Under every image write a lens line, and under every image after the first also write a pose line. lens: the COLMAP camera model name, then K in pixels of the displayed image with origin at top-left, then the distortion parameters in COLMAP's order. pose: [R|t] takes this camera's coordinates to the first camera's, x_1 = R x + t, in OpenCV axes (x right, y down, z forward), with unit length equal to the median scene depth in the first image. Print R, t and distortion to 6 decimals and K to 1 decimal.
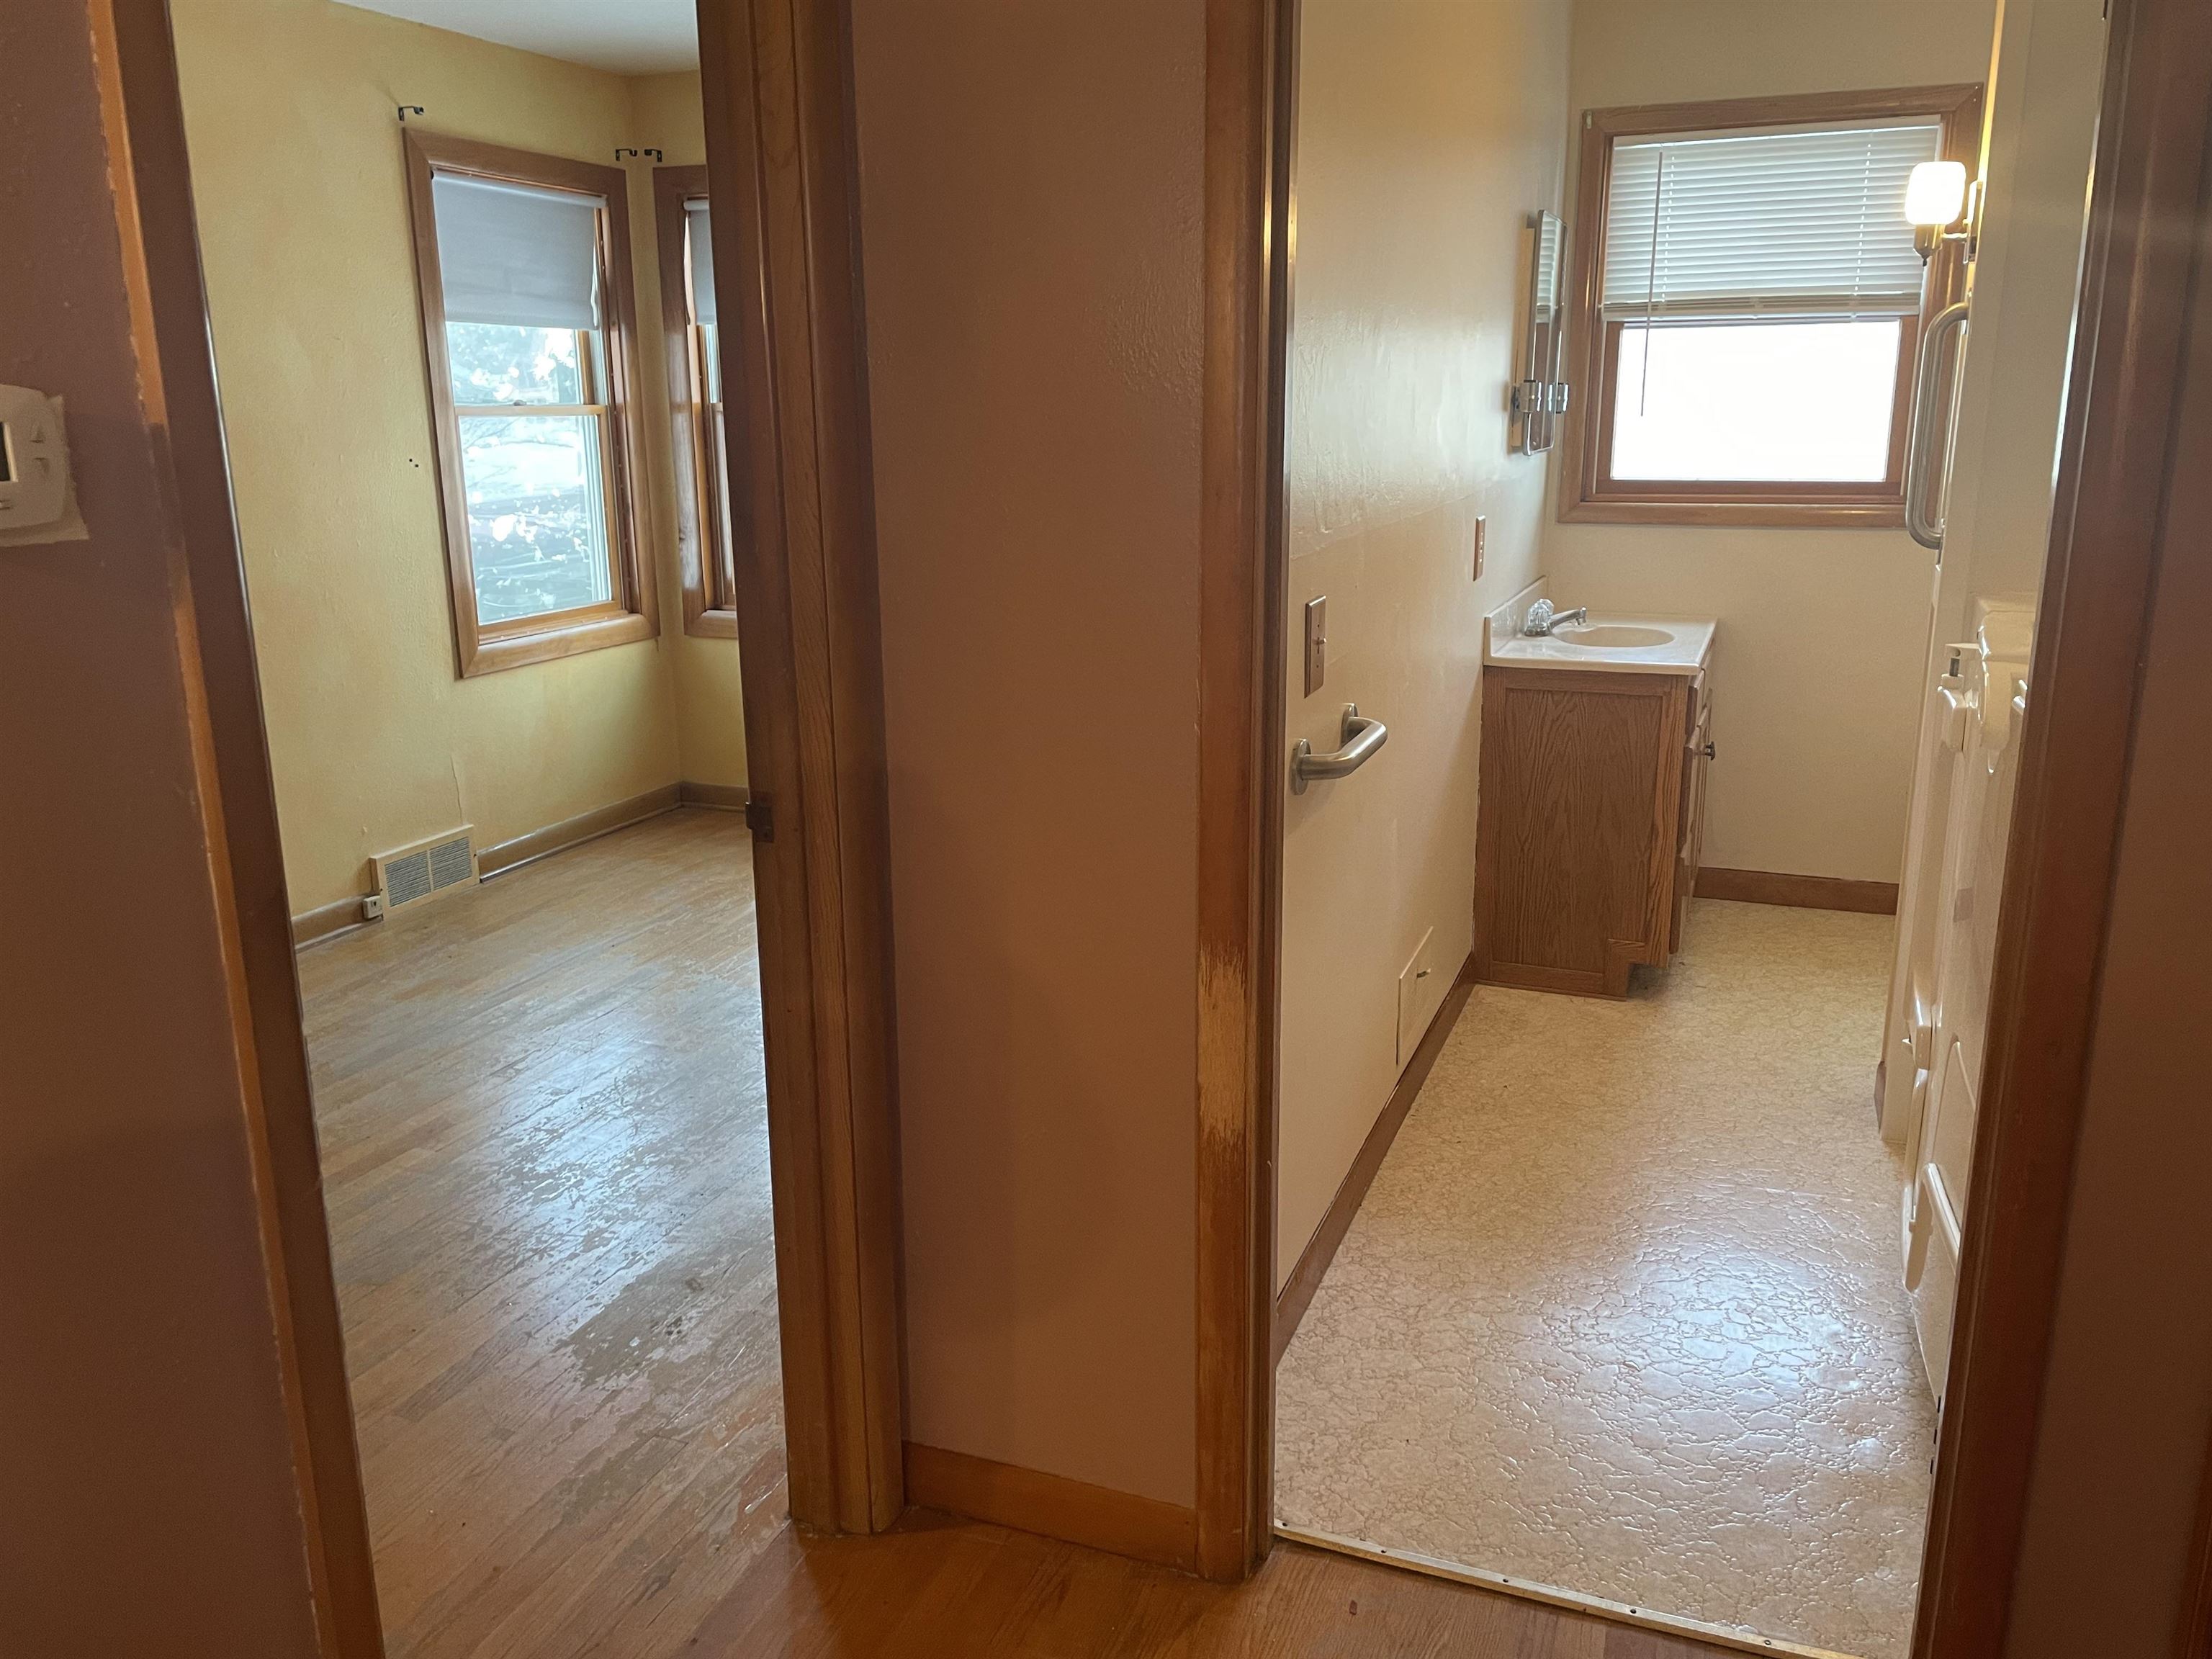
lens RADIAL K [[1664.4, 0, 1126.9], [0, 1664.4, 810.4], [0, 0, 1]] dist [0.091258, -0.114550]
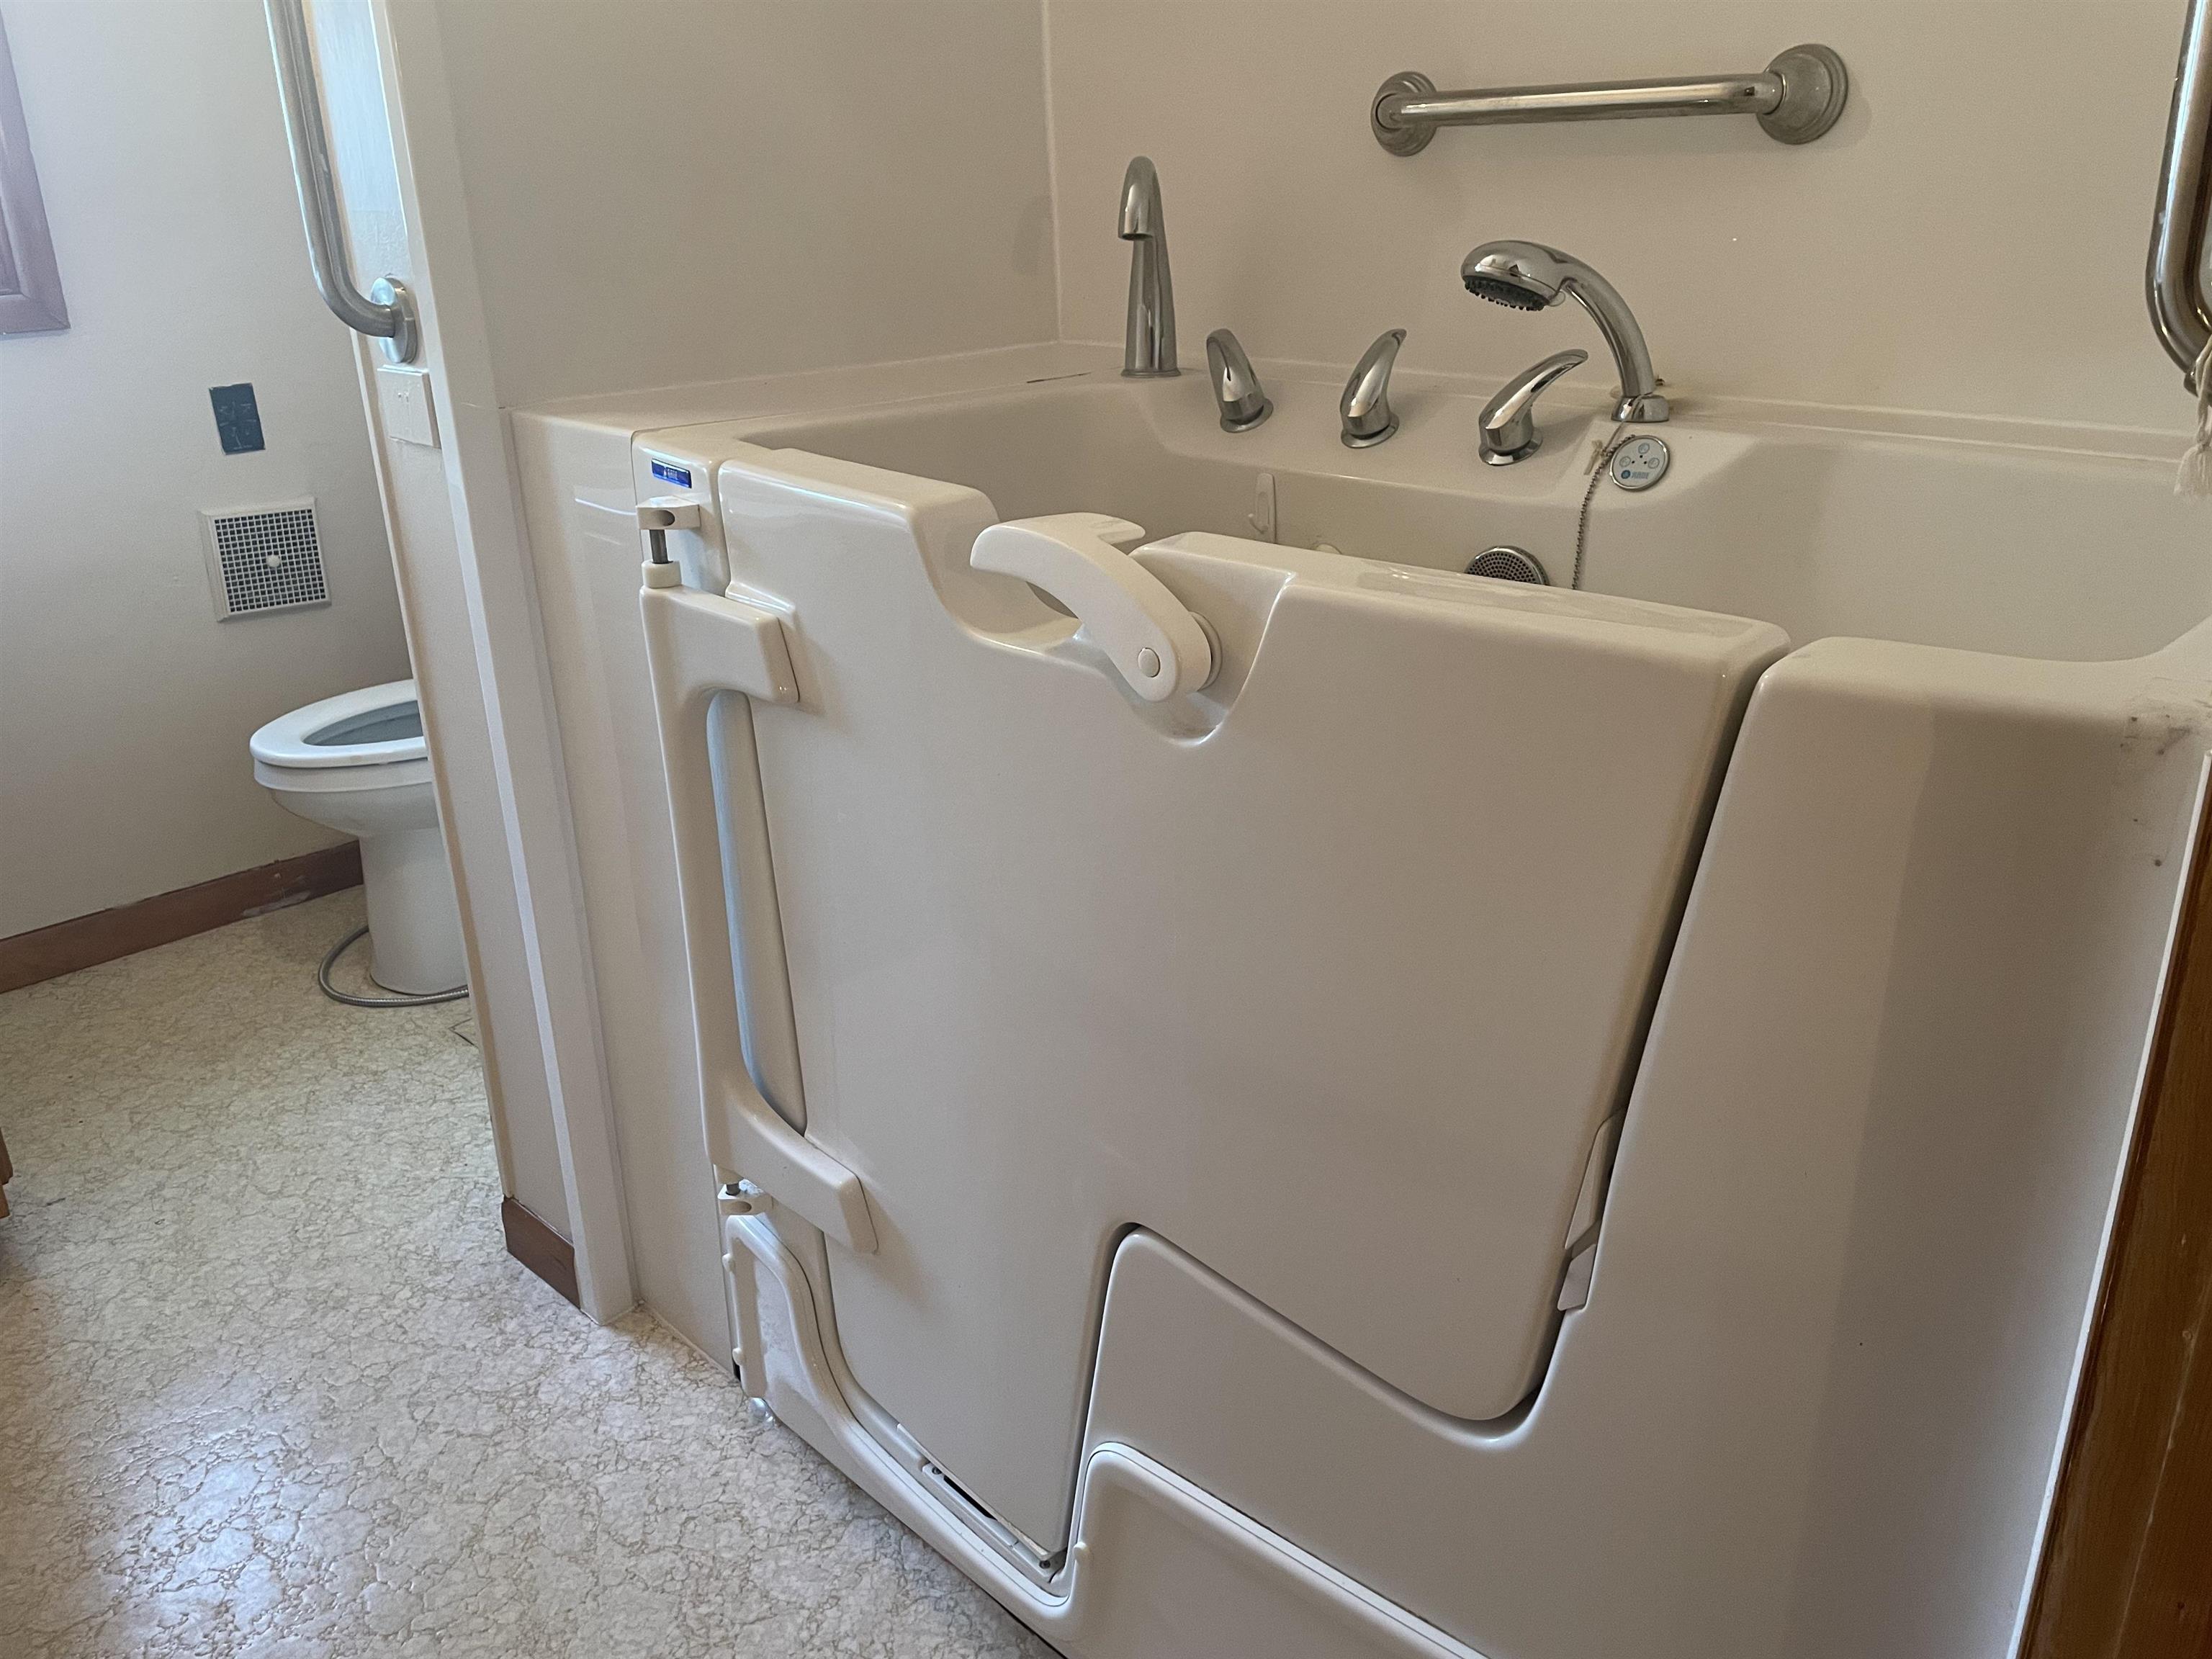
lens RADIAL K [[1664.4, 0, 1103.0], [0, 1664.4, 814.9], [0, 0, 1]] dist [0.091258, -0.114550]
pose [[0.400237, -0.331070, 0.854519, 0.046626], [0.242451, 0.937490, 0.249658, -0.068688], [-0.883758, 0.107257, 0.455487, 0.428751]]
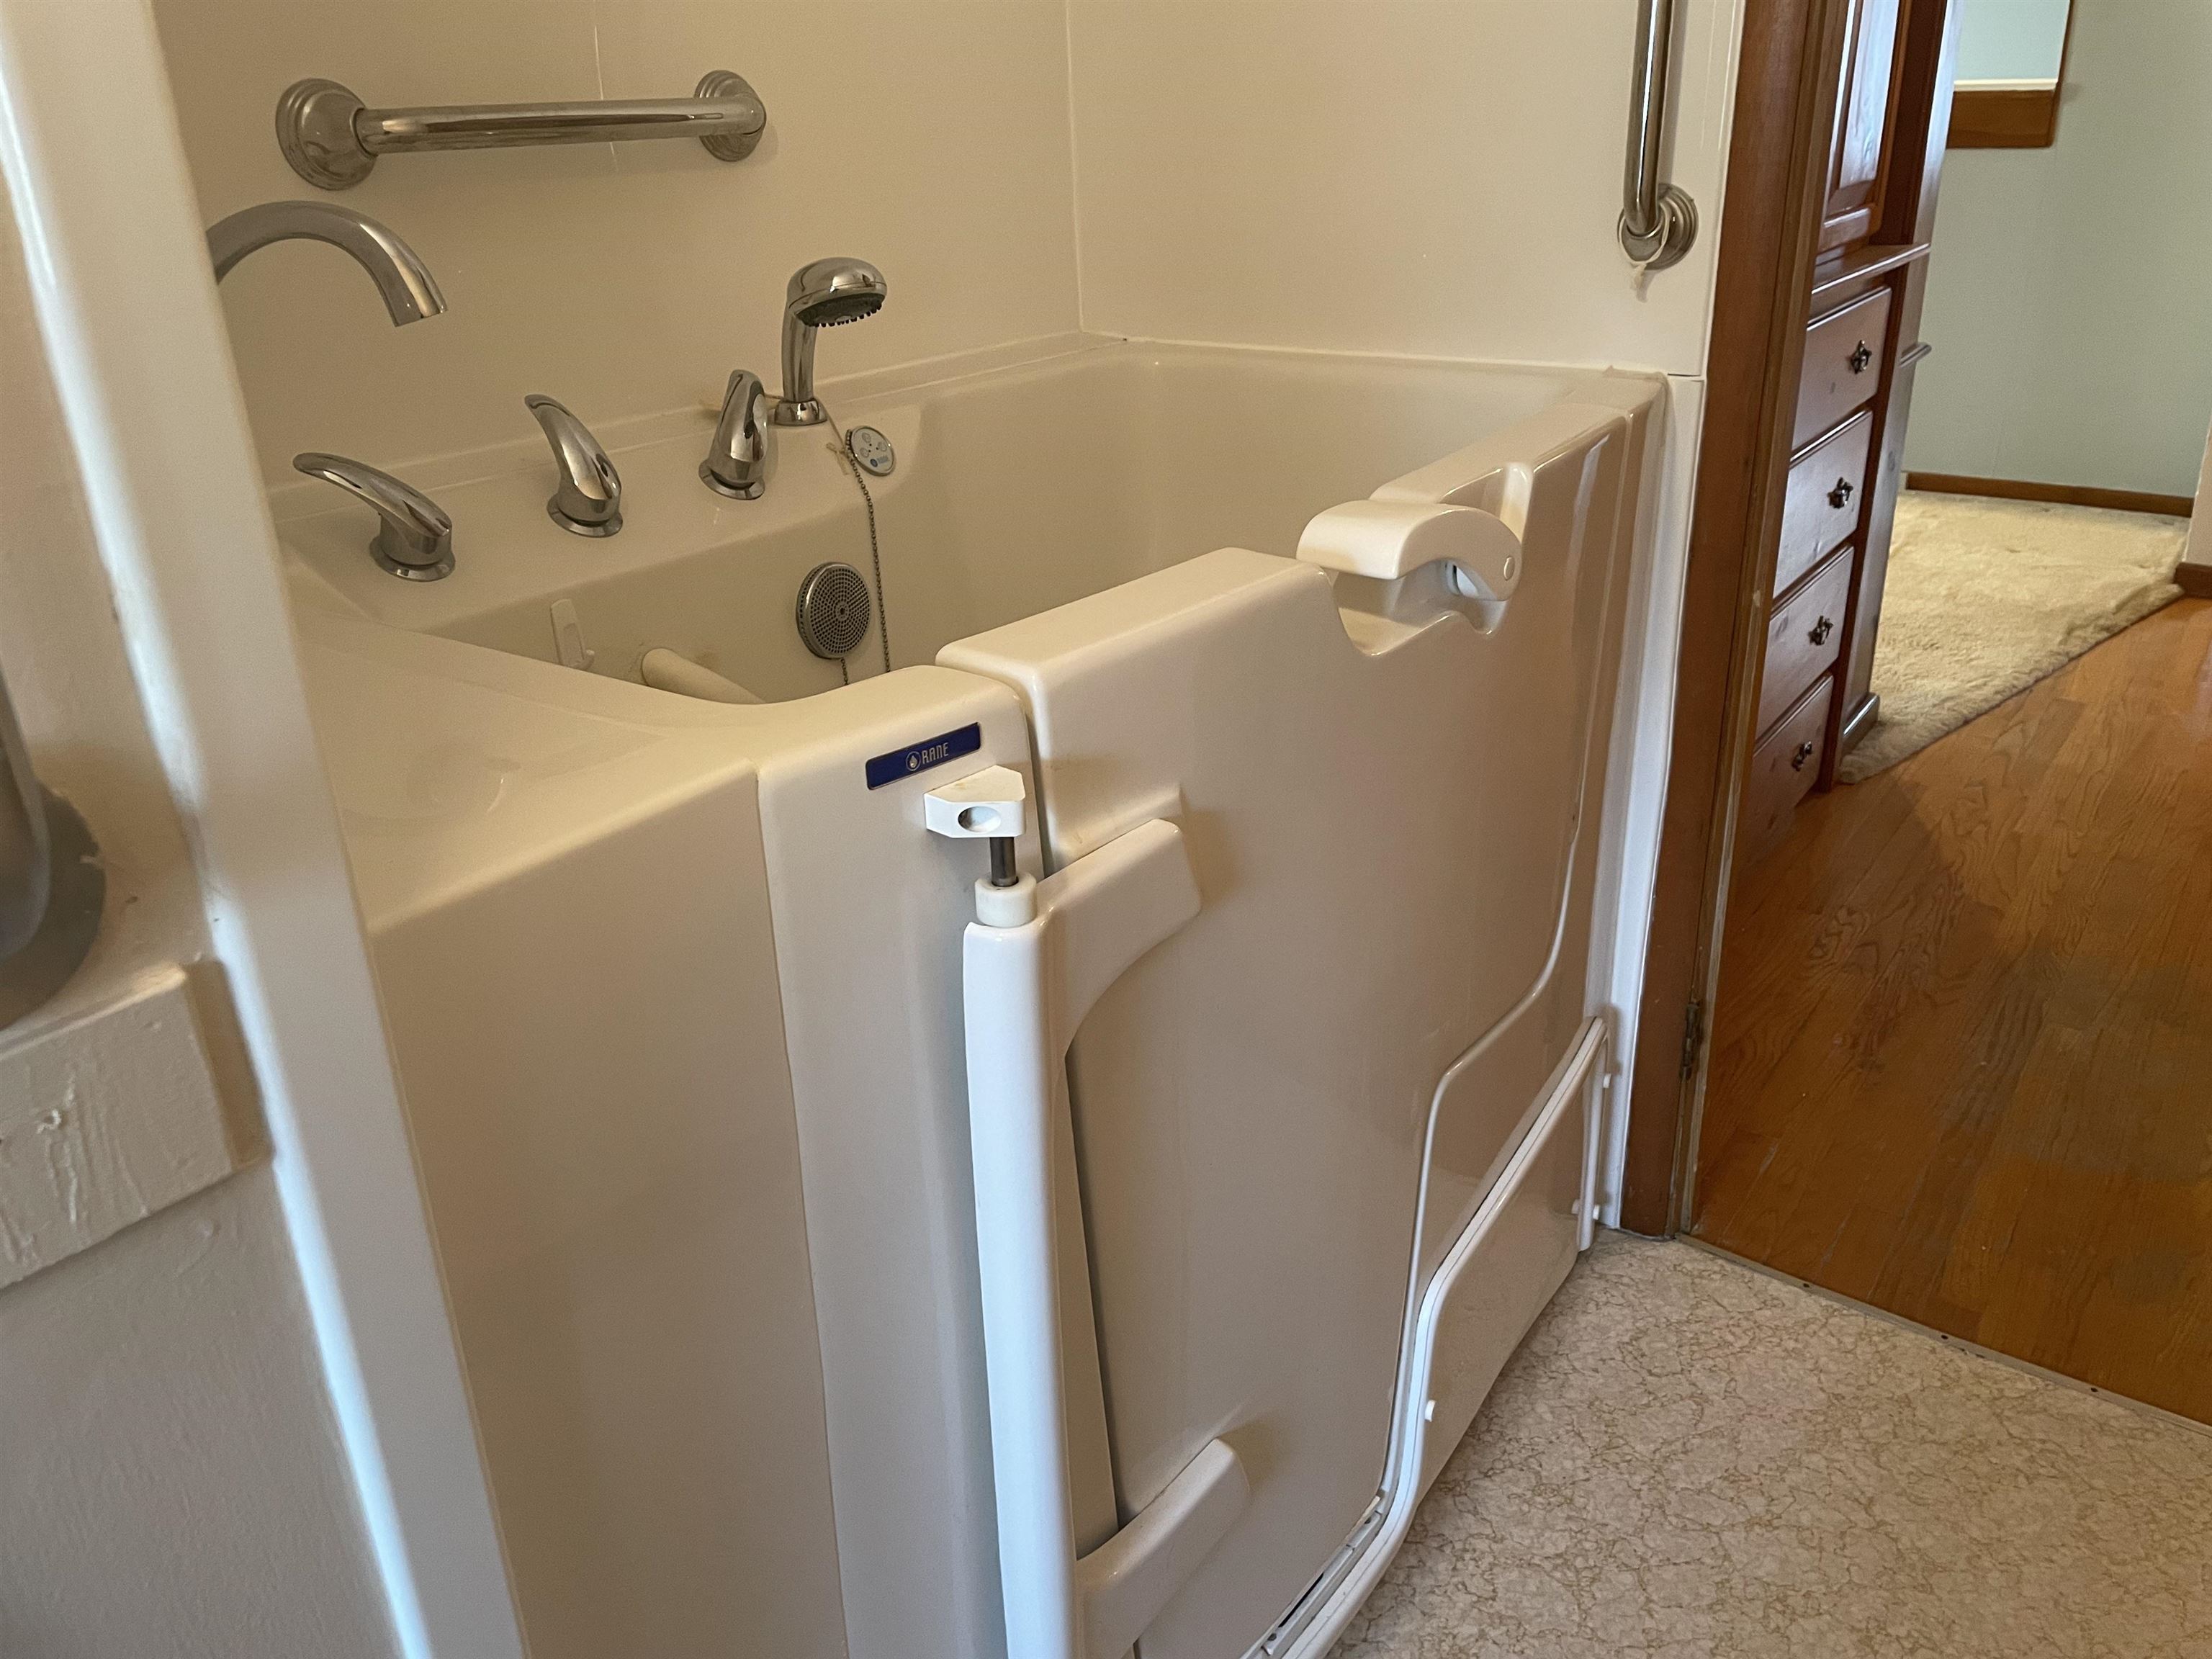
lens RADIAL K [[1664.4, 0, 1110.0], [0, 1664.4, 832.8], [0, 0, 1]] dist [0.091258, -0.114550]
pose [[-0.965840, -0.091857, 0.242314, 0.347053], [0.082786, 0.776698, 0.624409, -0.240567], [-0.245561, 0.623139, -0.742561, 1.010209]]
